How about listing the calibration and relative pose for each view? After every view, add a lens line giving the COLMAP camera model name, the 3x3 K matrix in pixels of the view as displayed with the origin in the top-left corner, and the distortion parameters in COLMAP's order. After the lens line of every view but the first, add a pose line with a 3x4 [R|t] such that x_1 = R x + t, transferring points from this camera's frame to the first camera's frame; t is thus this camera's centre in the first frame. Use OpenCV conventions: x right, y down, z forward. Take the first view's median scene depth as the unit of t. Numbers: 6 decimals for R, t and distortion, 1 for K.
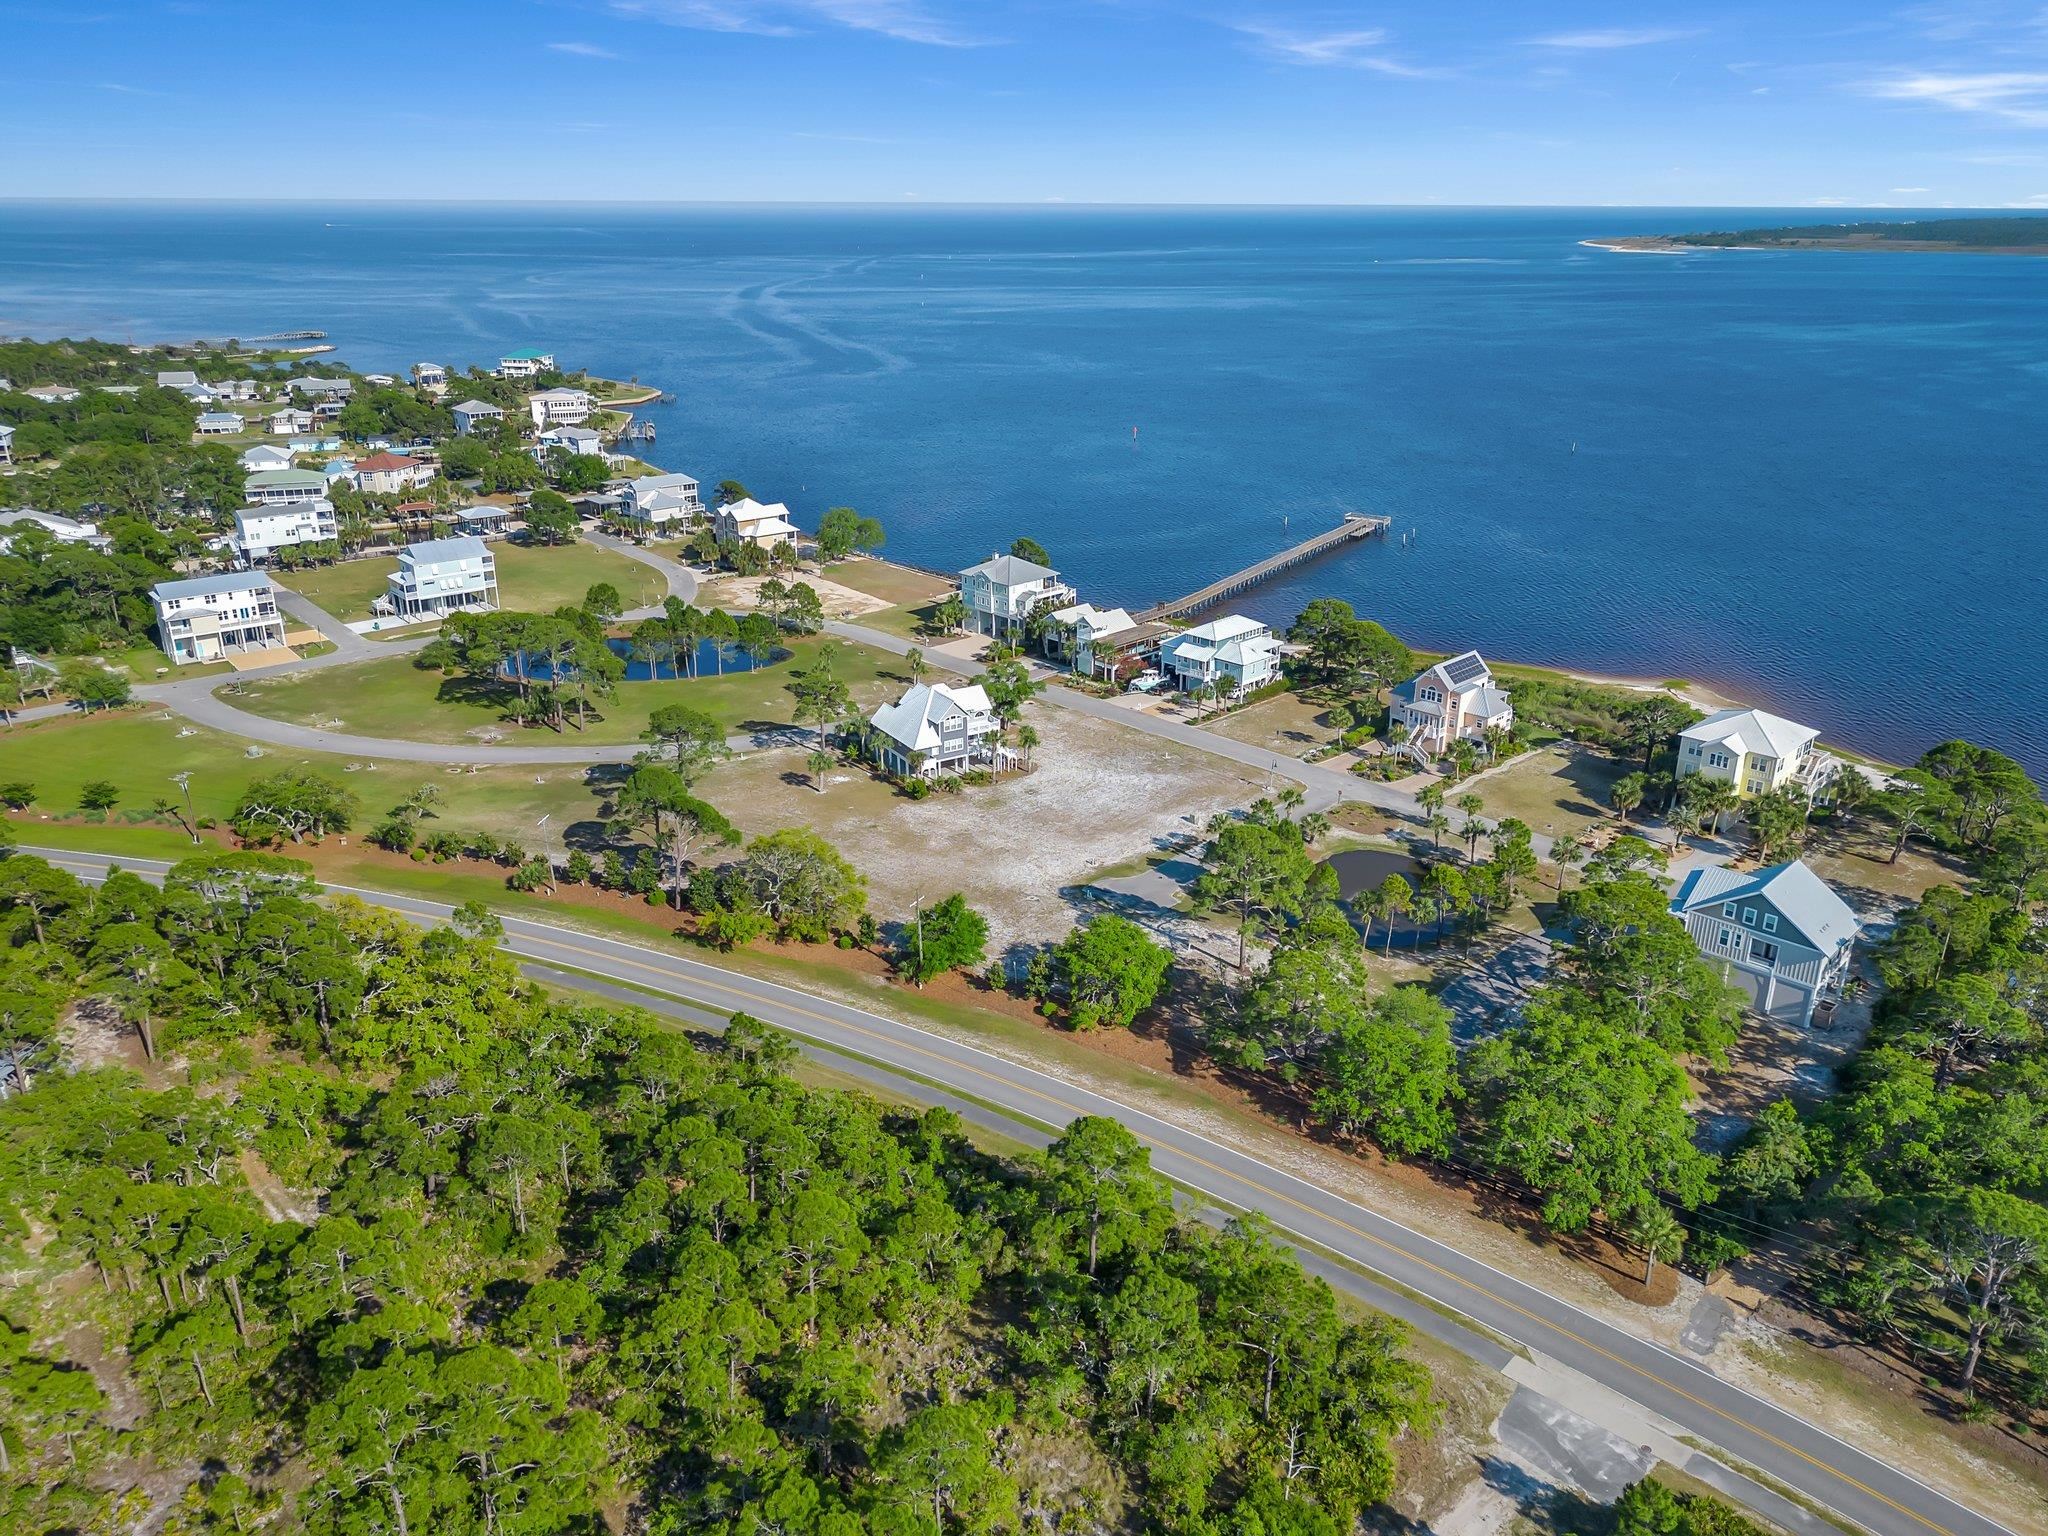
lens RADIAL K [[1435.9, 0, 1024.0], [0, 1435.9, 768.0], [0, 0, 1]] dist [0.020739, 0.000864]
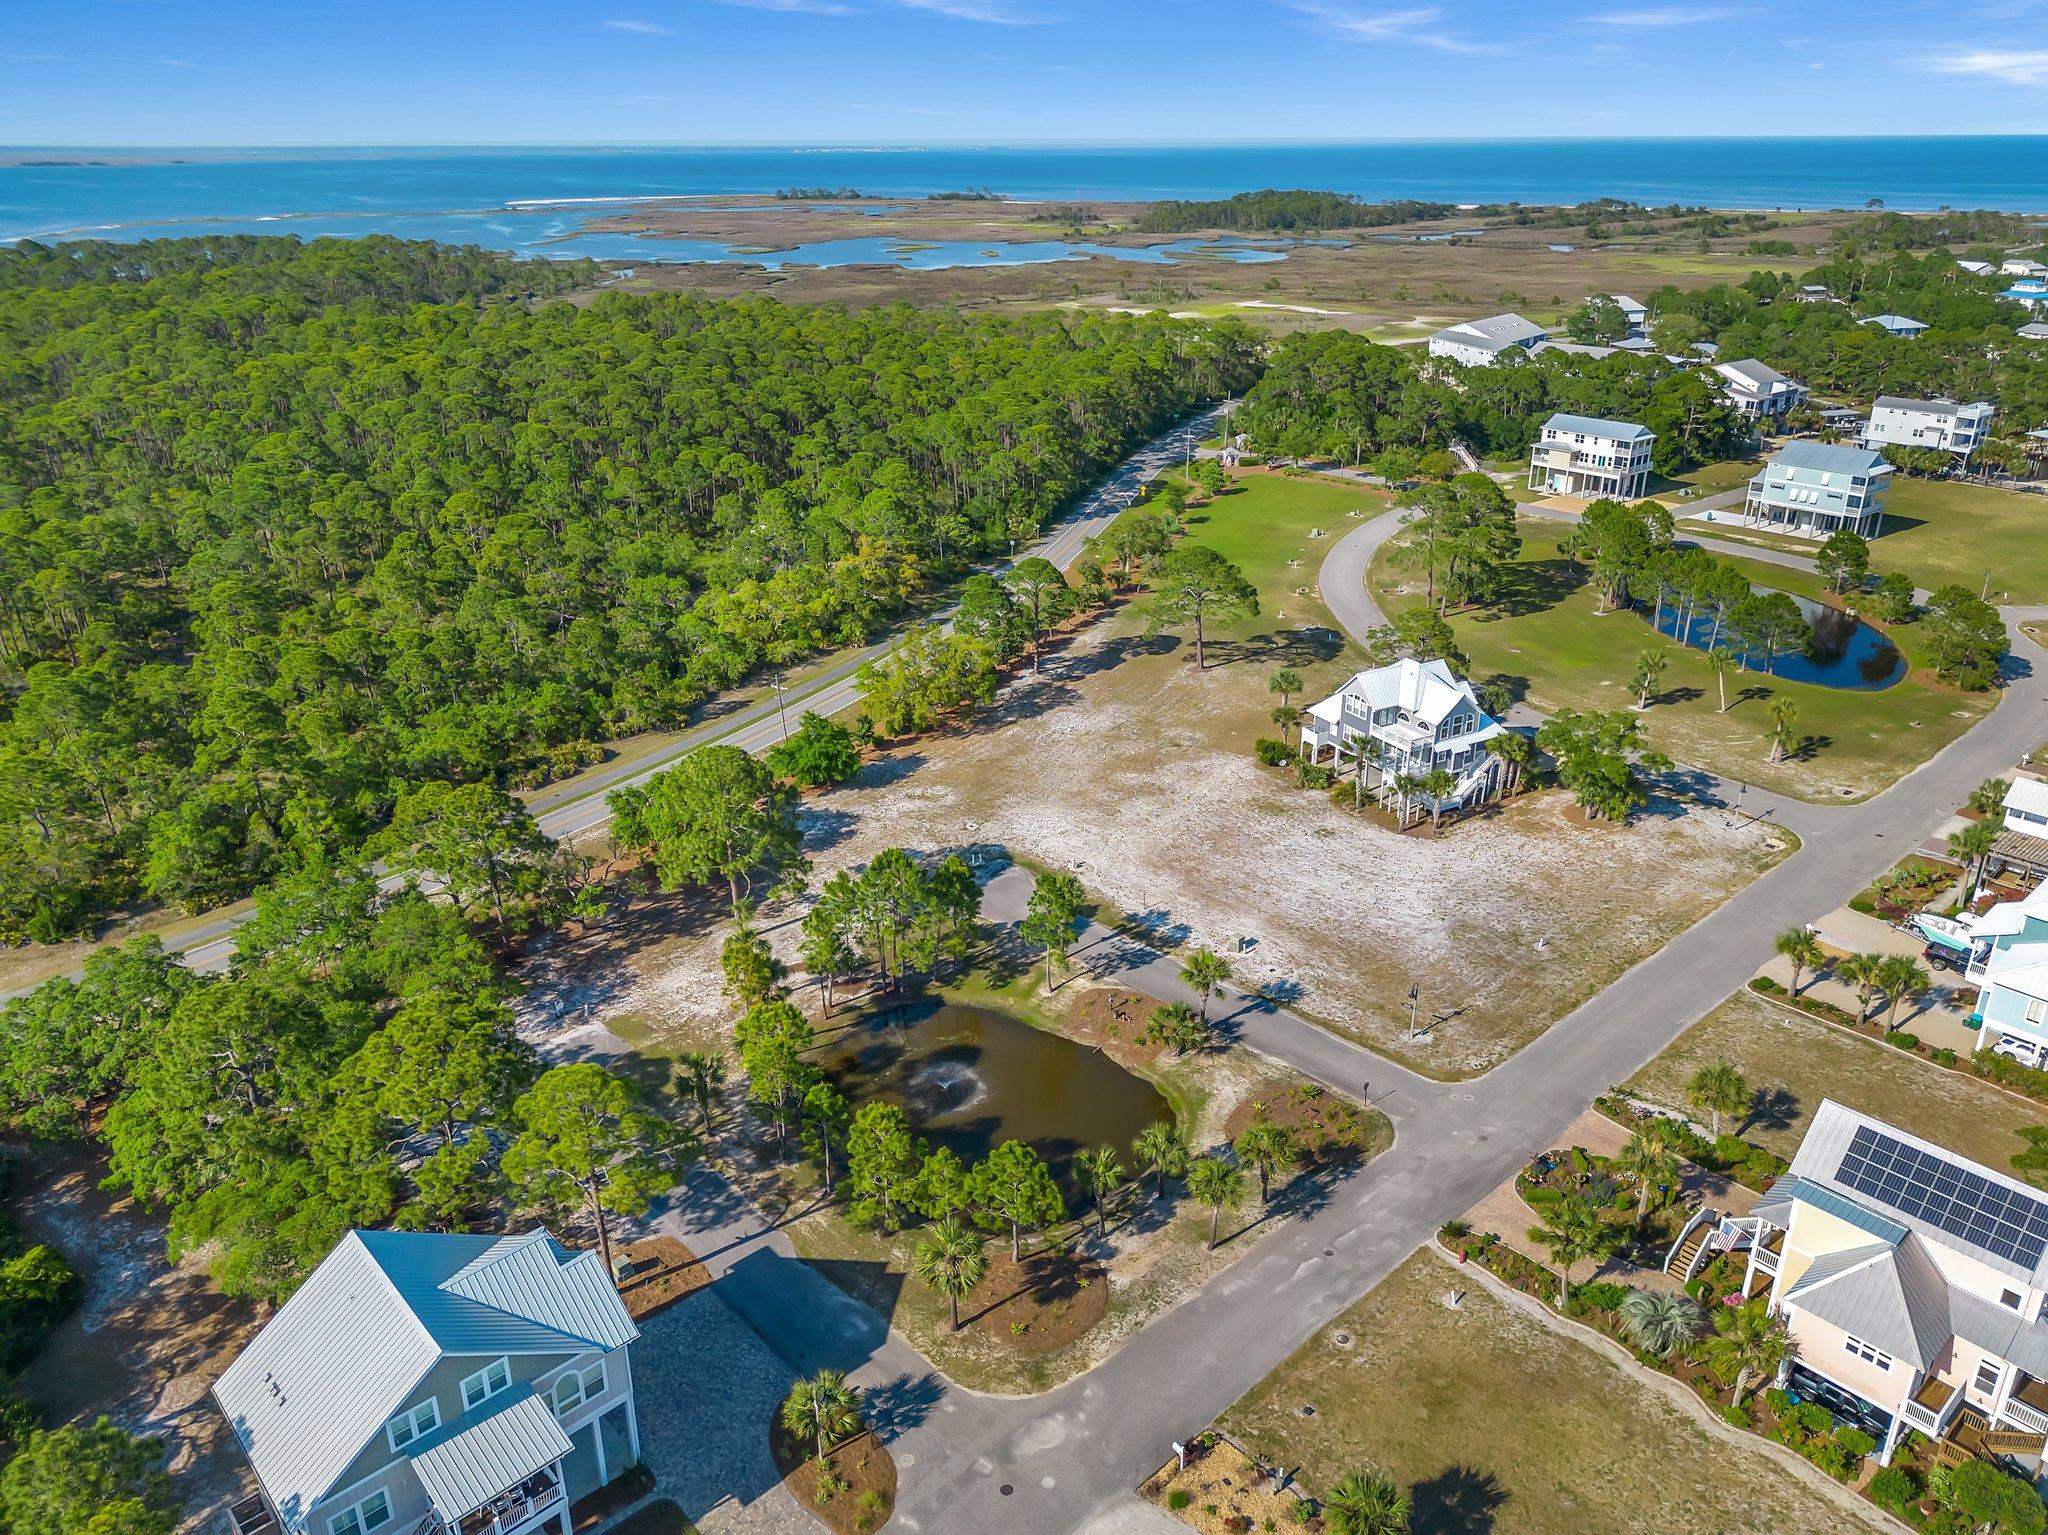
lens RADIAL K [[1466.7, 0, 1024.0], [0, 1466.7, 767.5], [0, 0, 1]] dist [0.002114, -0.004724]
pose [[-0.055172, 0.383818, -0.921759, 0.490124], [-0.348537, 0.857693, 0.378002, -0.169868], [0.935670, 0.342122, 0.086454, 0.617354]]
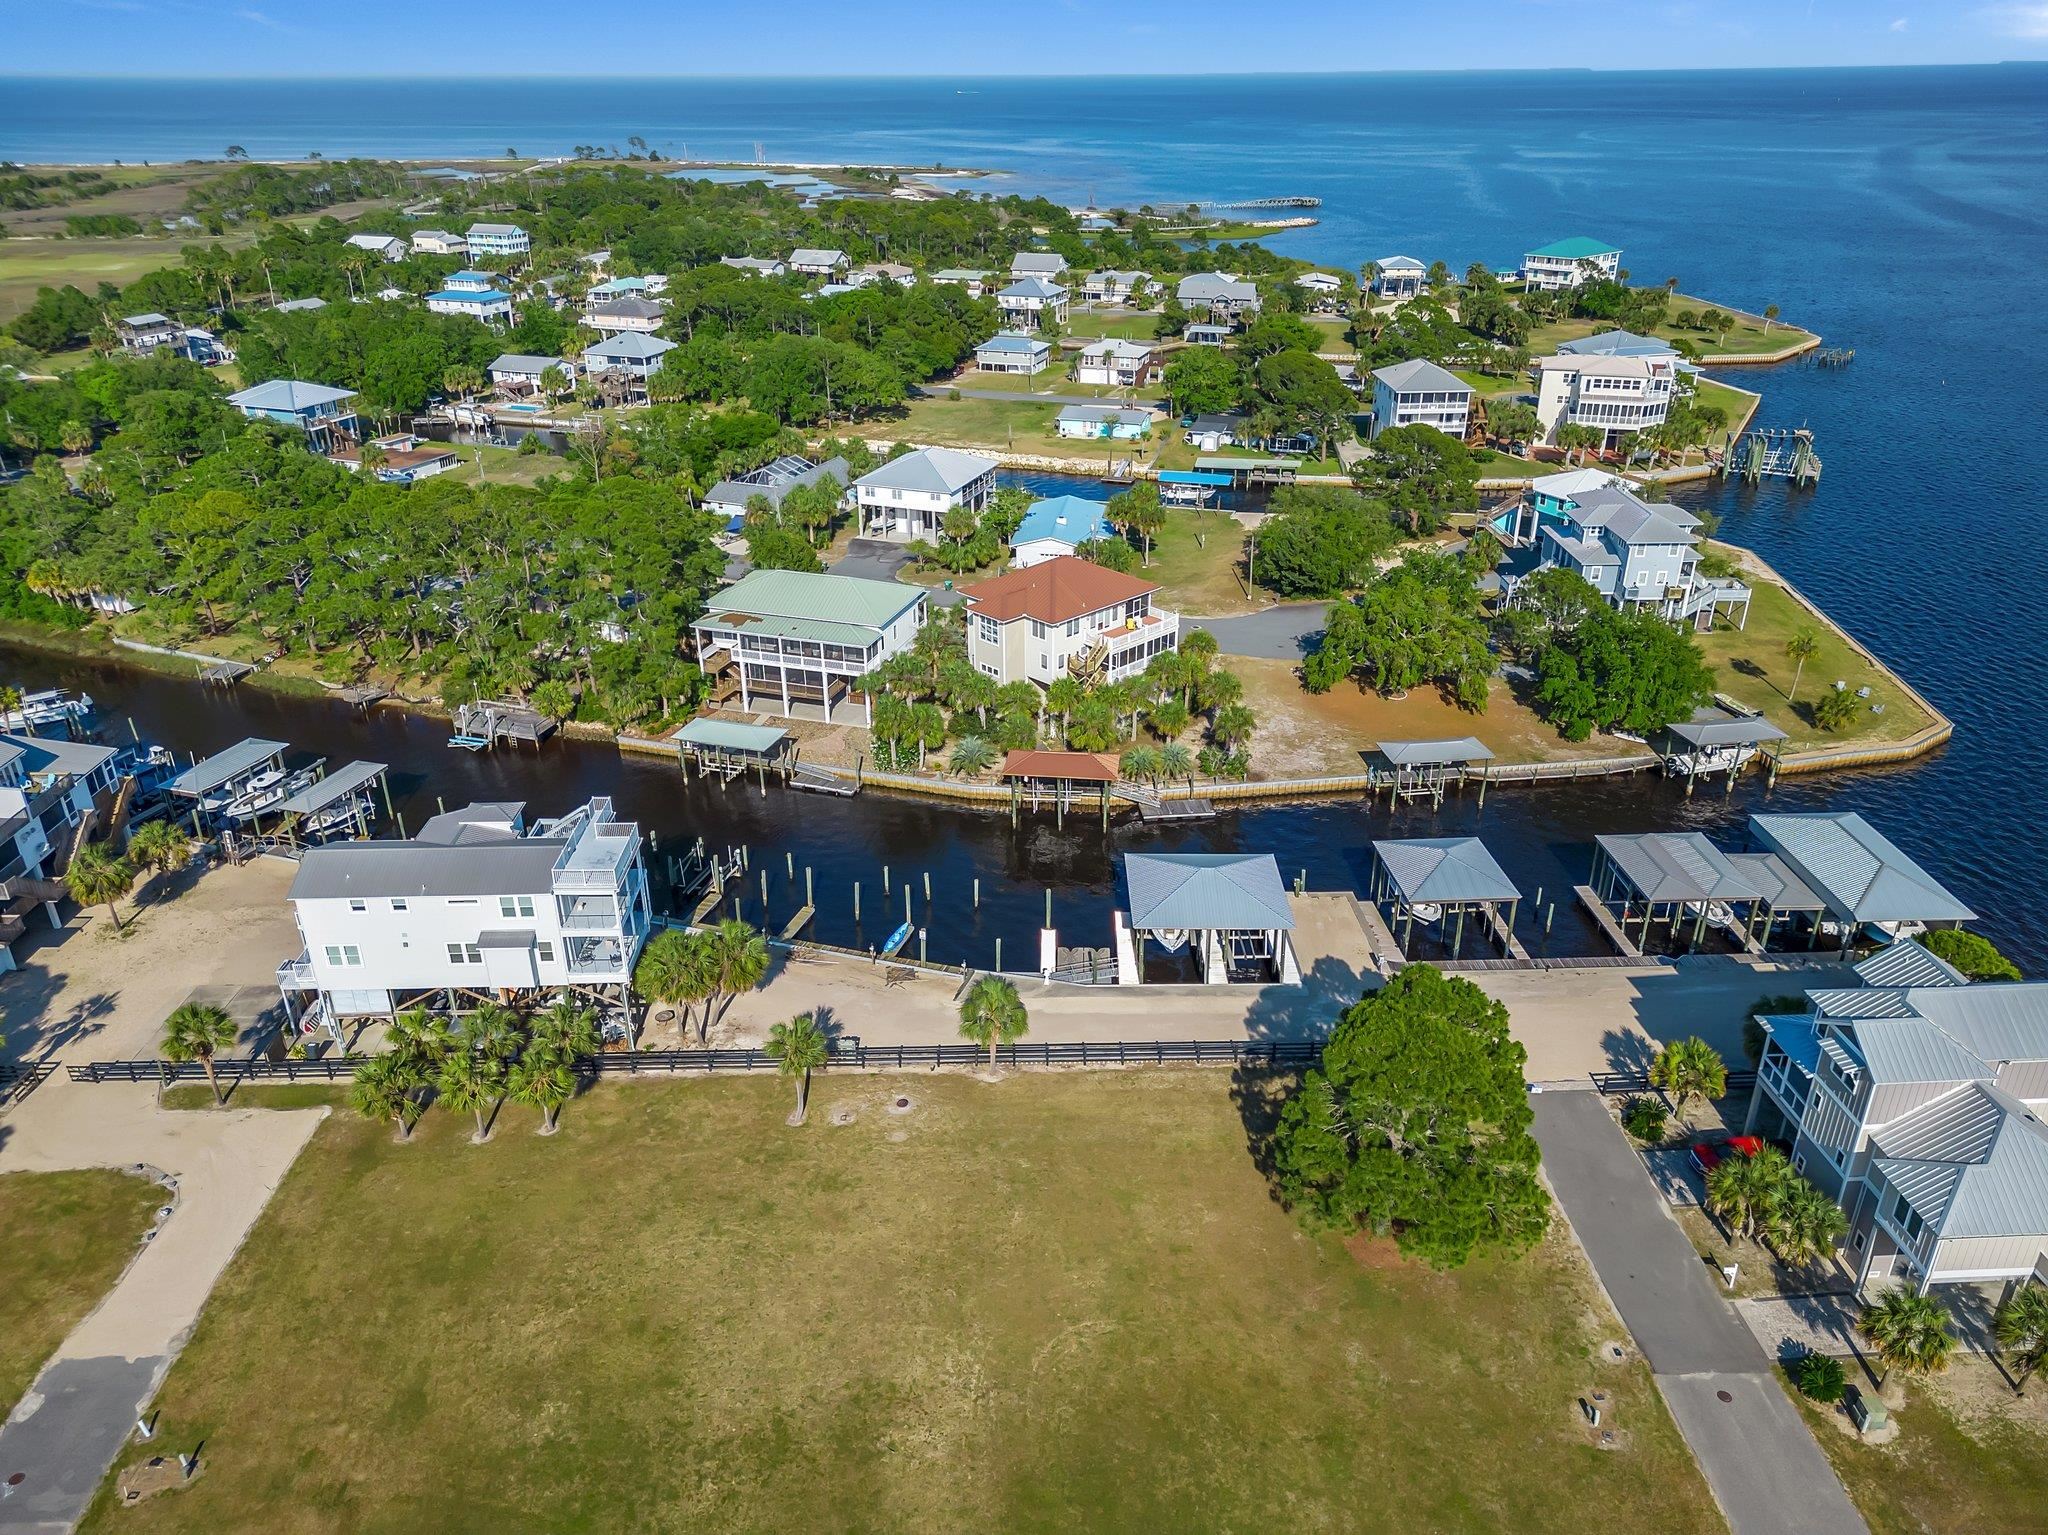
lens RADIAL K [[1435.9, 0, 1024.0], [0, 1435.9, 767.5], [0, 0, 1]] dist [0.020739, 0.000864]
pose [[0.780502, 0.258997, -0.568979, -0.347619], [-0.212525, 0.965864, 0.148124, -0.321052], [0.587920, 0.005312, 0.808902, 1.043599]]
